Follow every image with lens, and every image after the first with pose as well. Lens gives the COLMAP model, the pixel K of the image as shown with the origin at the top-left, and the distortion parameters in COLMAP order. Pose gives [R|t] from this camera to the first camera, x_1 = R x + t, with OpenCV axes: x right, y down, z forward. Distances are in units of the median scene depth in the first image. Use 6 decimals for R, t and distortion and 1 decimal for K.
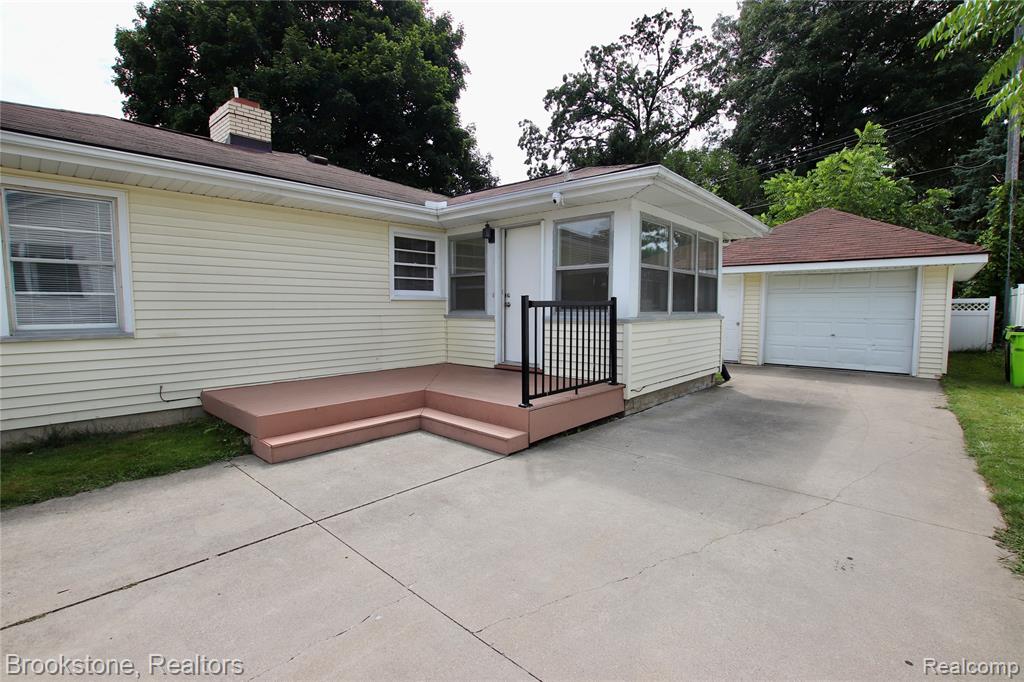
lens RADIAL K [[475.5, 0, 512.0], [0, 475.5, 341.0], [0, 0, 1]] dist [-0.033140, 0.005304]
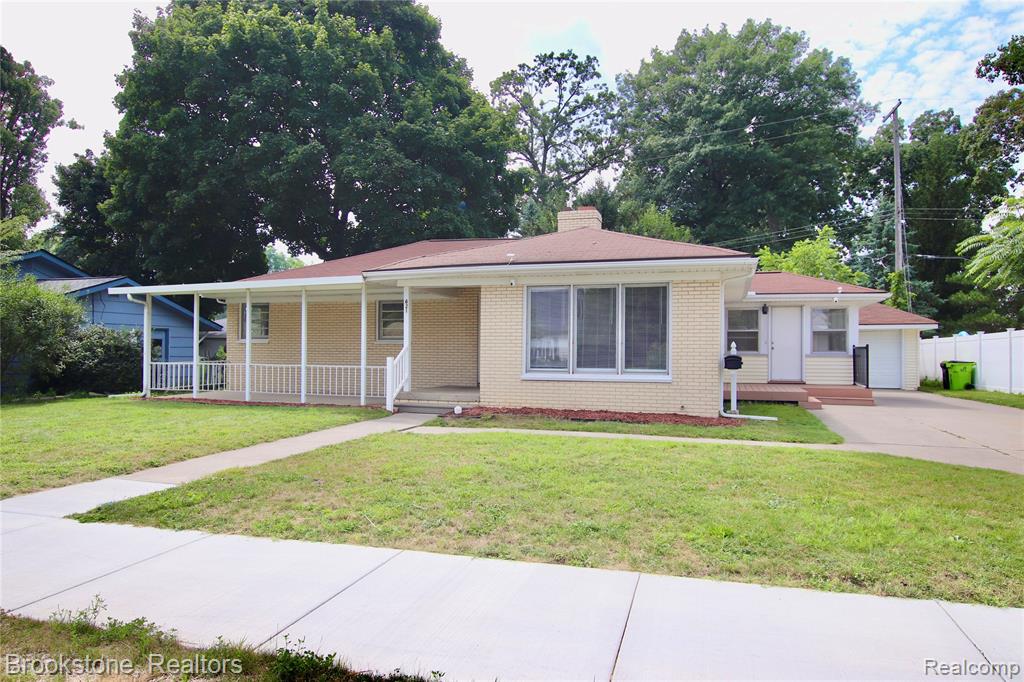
lens RADIAL K [[659.4, 0, 512.0], [0, 659.4, 341.0], [0, 0, 1]] dist [-0.004708, -0.000311]
pose [[0.910129, 0.014685, 0.414066, -0.348763], [0.022578, 0.996129, -0.084955, 0.015685], [-0.413710, 0.086669, 0.906274, -0.155781]]
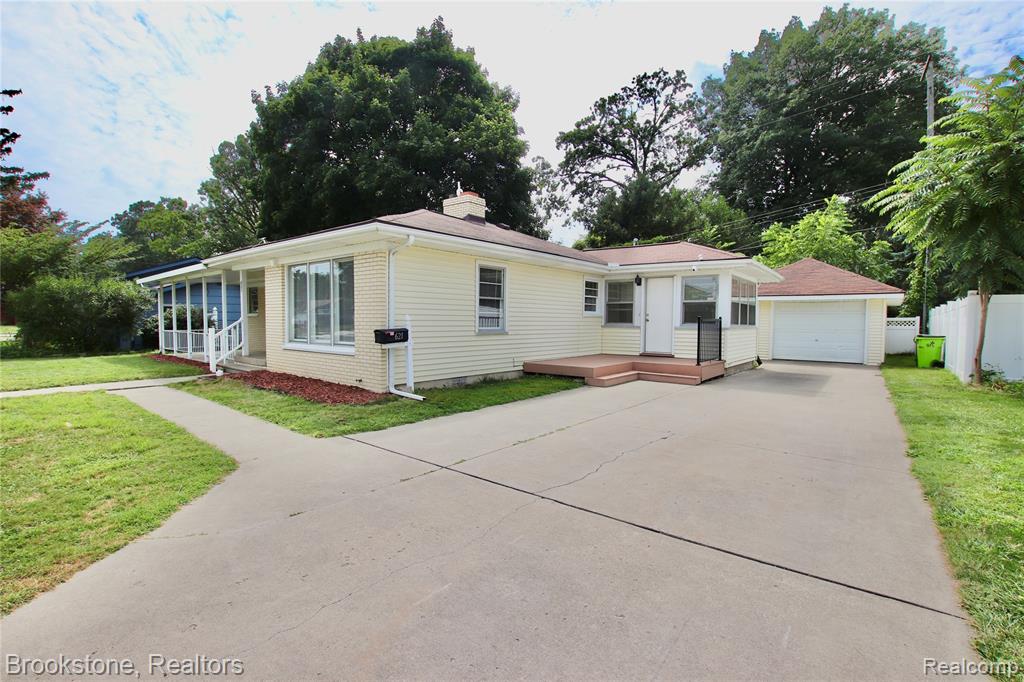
lens RADIAL K [[475.5, 0, 512.0], [0, 475.5, 341.0], [0, 0, 1]] dist [-0.033140, 0.005304]
pose [[0.998329, 0.006572, 0.057409, -0.110608], [-0.004867, 0.999544, -0.029797, 0.010389], [-0.057579, 0.029468, 0.997906, -0.134098]]
